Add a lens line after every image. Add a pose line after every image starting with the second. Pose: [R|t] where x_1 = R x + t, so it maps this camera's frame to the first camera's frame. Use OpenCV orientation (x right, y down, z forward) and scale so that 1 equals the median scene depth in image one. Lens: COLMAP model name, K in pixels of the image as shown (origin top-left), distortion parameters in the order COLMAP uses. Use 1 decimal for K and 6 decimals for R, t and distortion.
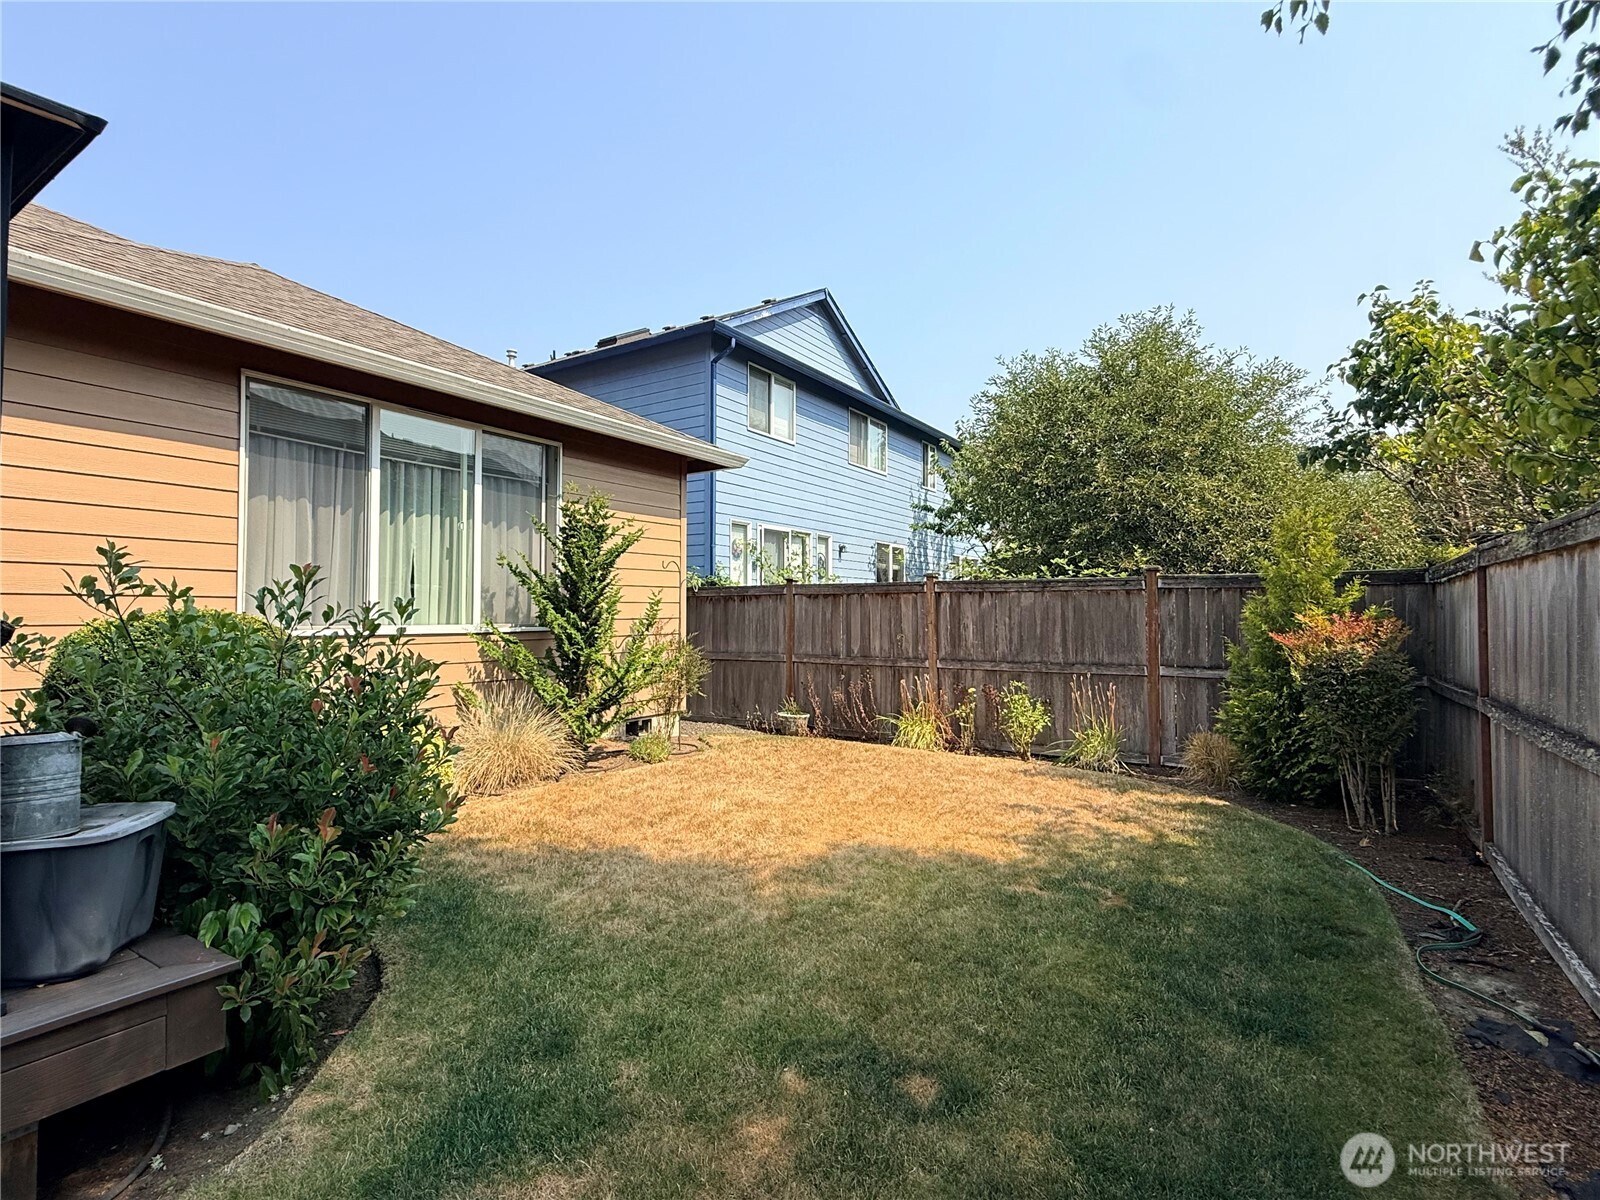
lens RADIAL K [[781.0, 0, 802.5], [0, 781.0, 598.9], [0, 0, 1]] dist [0.007256, 0.002778]
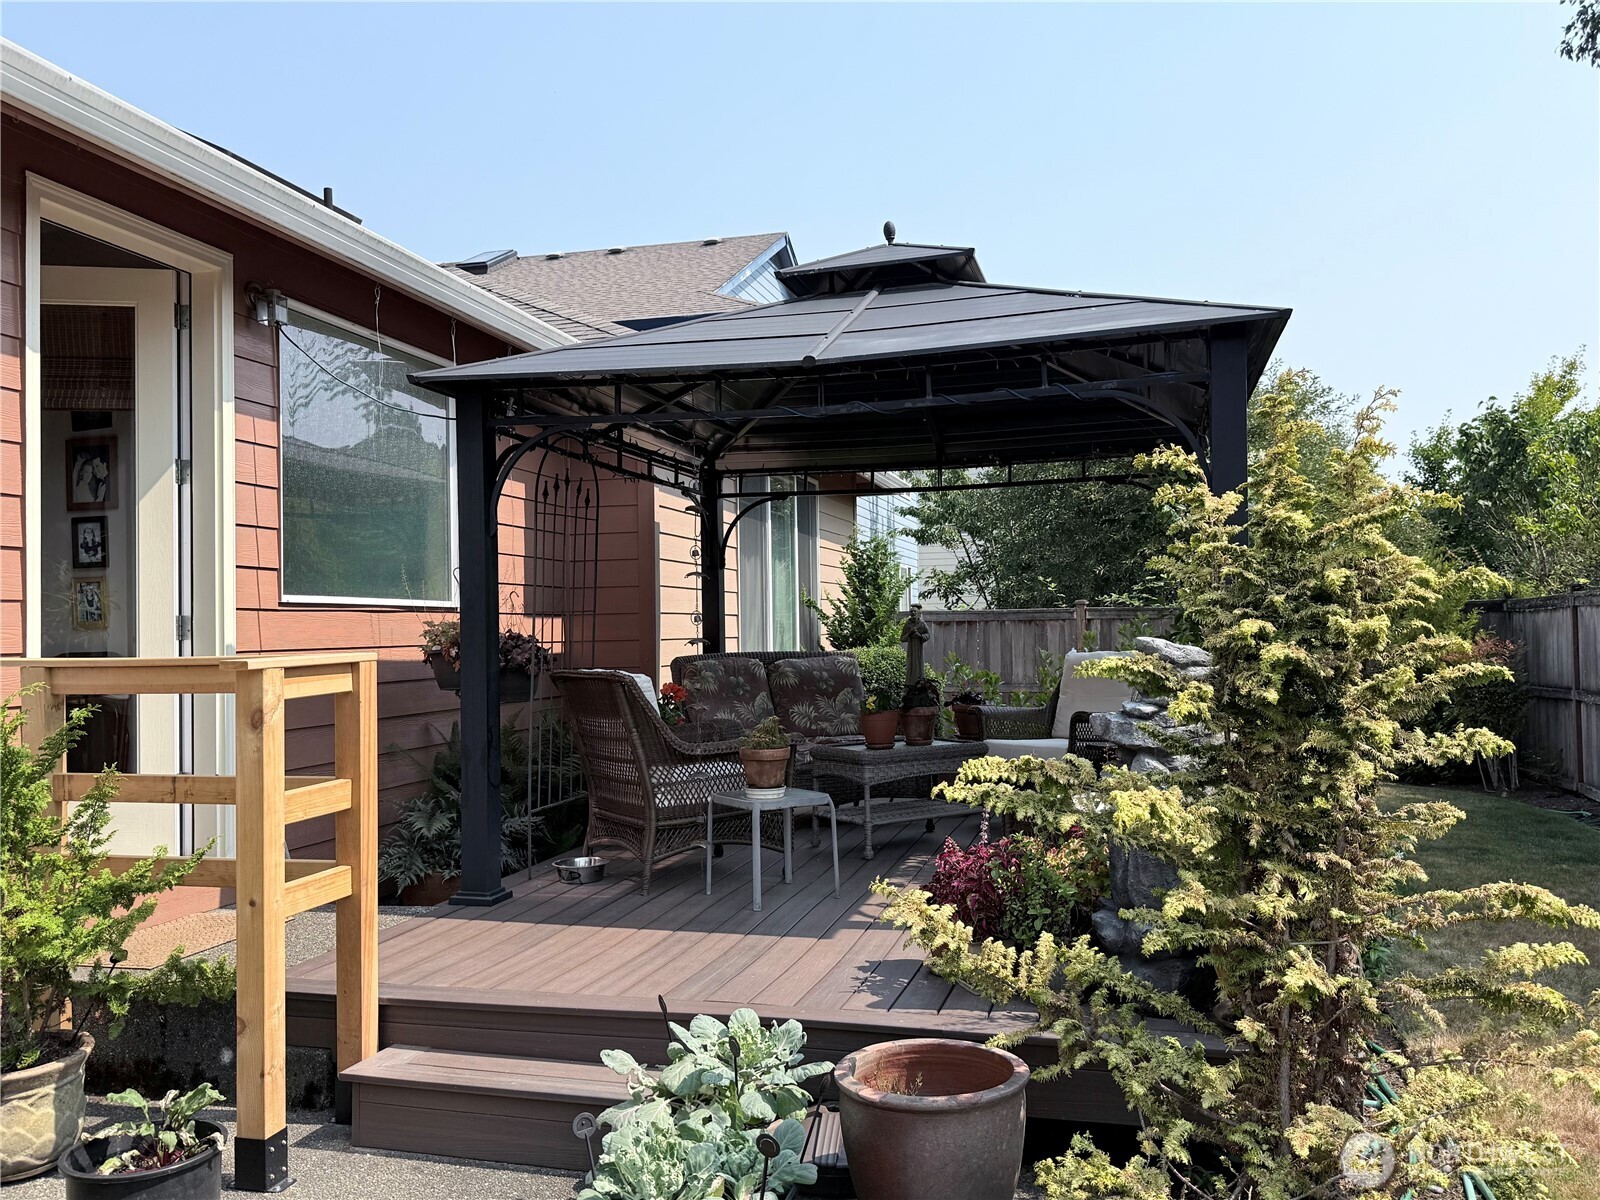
lens RADIAL K [[1278.8, 0, 805.6], [0, 1278.8, 608.7], [0, 0, 1]] dist [0.074961, -0.017170]
pose [[0.951630, -0.009944, 0.307085, -0.948751], [0.010468, 0.999945, -0.000060, -0.034708], [-0.307068, 0.003272, 0.951682, -0.682293]]
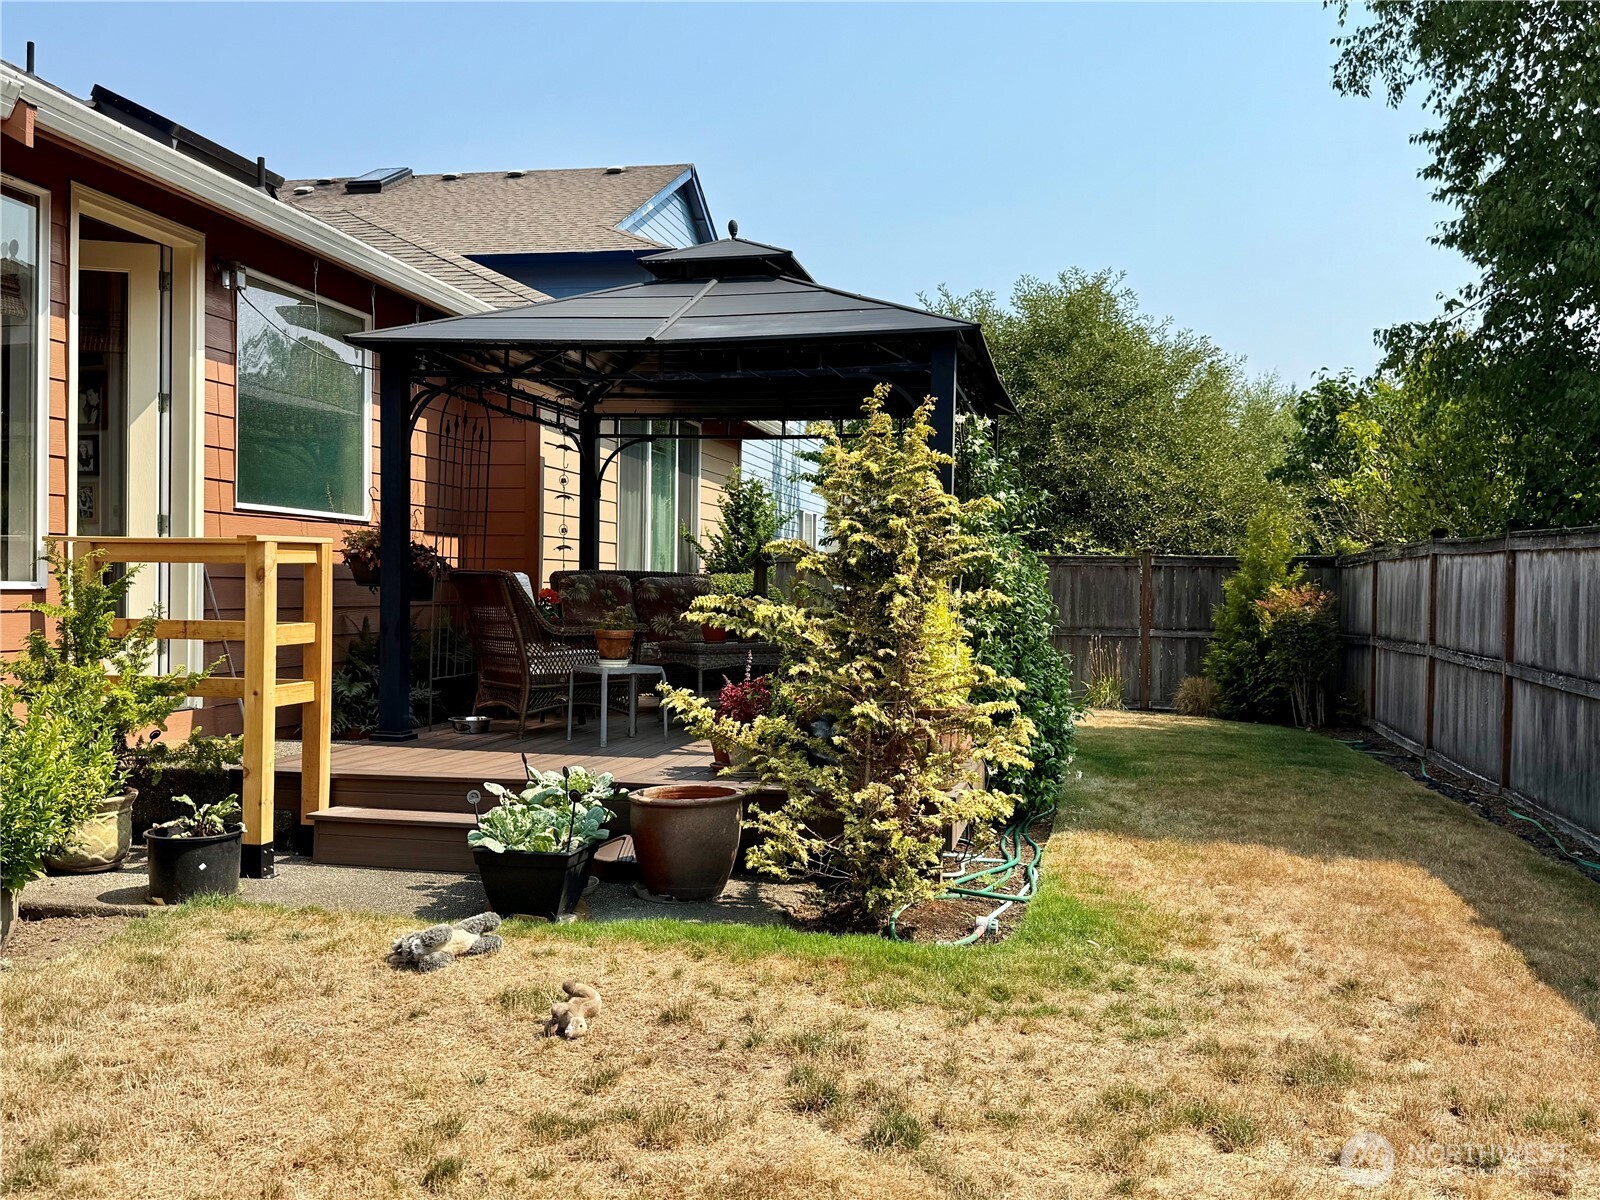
lens RADIAL K [[1423.7, 0, 794.2], [0, 1423.7, 611.1], [0, 0, 1]] dist [0.123611, -0.053170]
pose [[0.935442, 0.007655, 0.353398, -1.004444], [-0.020988, 0.999204, 0.033912, -0.008001], [-0.352857, -0.039140, 0.934858, -1.056949]]
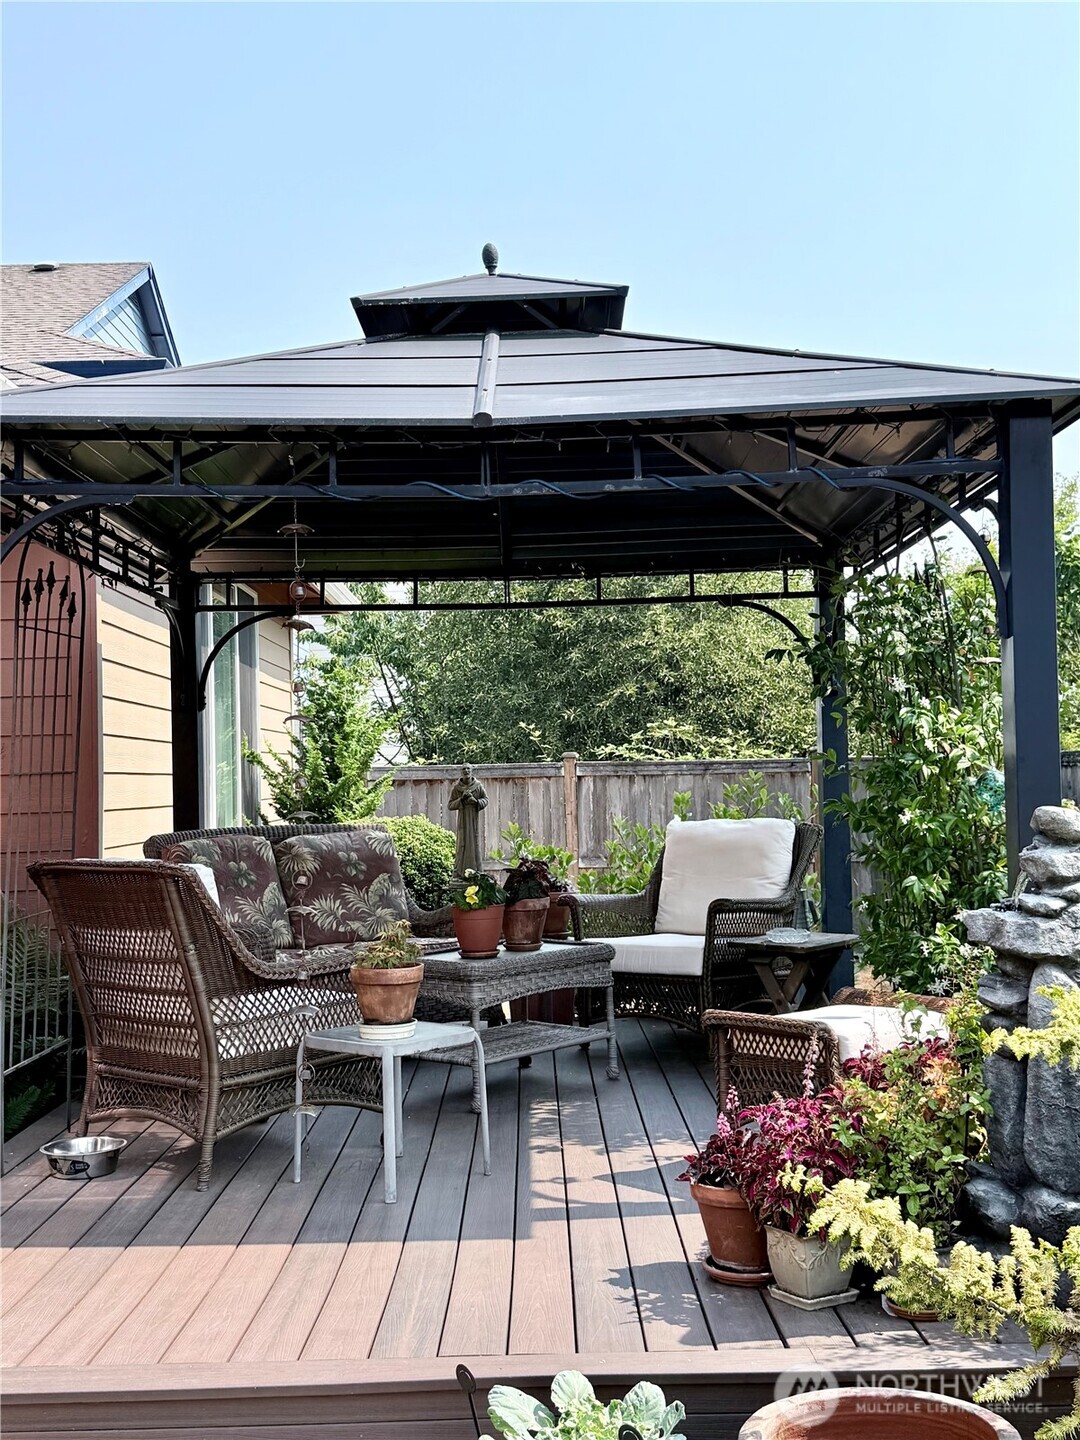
lens RADIAL K [[1619.6, 0, 545.2], [0, 1619.6, 726.2], [0, 0, 1]] dist [0.071879, 0.000000]
pose [[0.838751, -0.000395, 0.544515, -1.054740], [0.012935, 0.999732, -0.019200, -0.038707], [-0.544362, 0.023147, 0.838531, -0.555506]]
